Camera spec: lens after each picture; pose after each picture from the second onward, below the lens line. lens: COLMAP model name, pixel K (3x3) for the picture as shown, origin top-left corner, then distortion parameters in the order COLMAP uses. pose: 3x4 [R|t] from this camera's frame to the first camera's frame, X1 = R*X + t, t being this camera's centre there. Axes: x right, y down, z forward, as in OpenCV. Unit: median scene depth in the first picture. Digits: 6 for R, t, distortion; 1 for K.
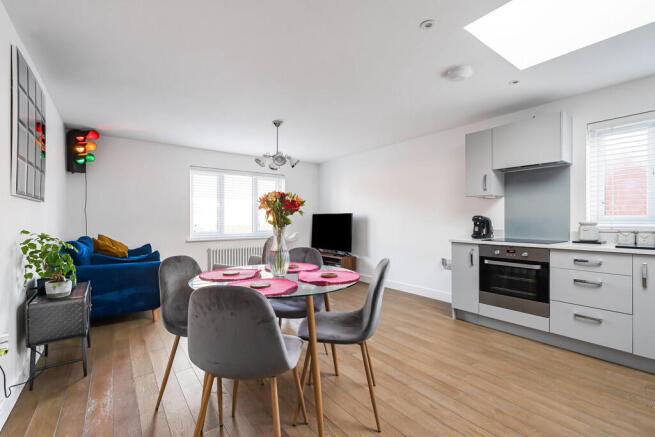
lens RADIAL K [[291.6, 0, 327.5], [0, 291.6, 218.5], [0, 0, 1]] dist [-0.000339, 0.000057]
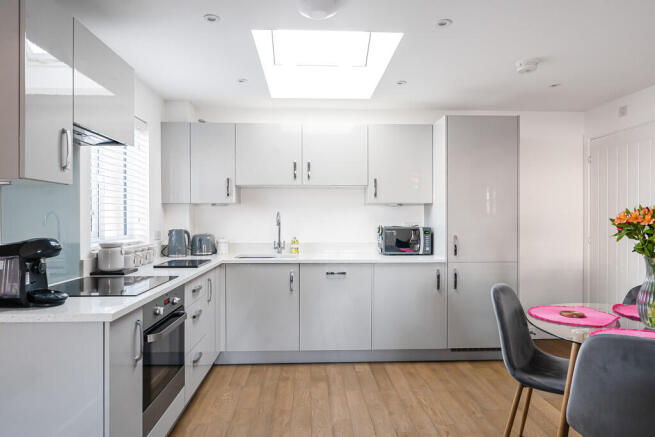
lens RADIAL K [[415.0, 0, 327.5], [0, 415.0, 218.5], [0, 0, 1]] dist [0.002886, 0.000381]
pose [[-0.828422, 0.002077, 0.560101, -0.051936], [-0.001254, 0.999984, -0.005562, -0.037117], [-0.560103, -0.005310, -0.828406, 1.509655]]
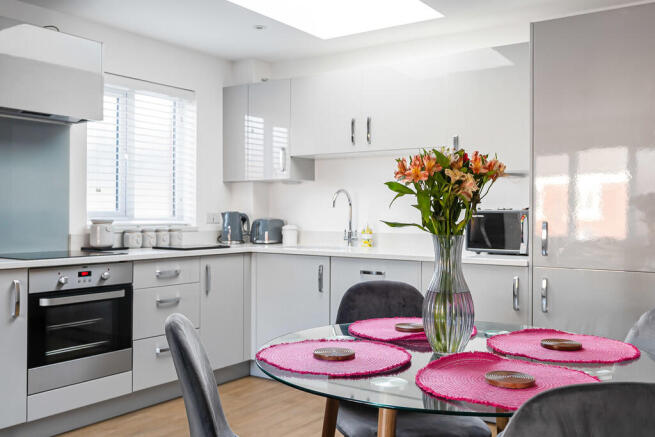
lens RADIAL K [[639.9, 0, 328.6], [0, 639.9, 217.9], [0, 0, 1]] dist [-0.000645, -0.000652]
pose [[-0.323292, -0.005358, 0.946284, -0.655791], [-0.009896, 0.999948, 0.002281, 0.002007], [-0.946247, -0.008627, -0.323329, 0.982357]]
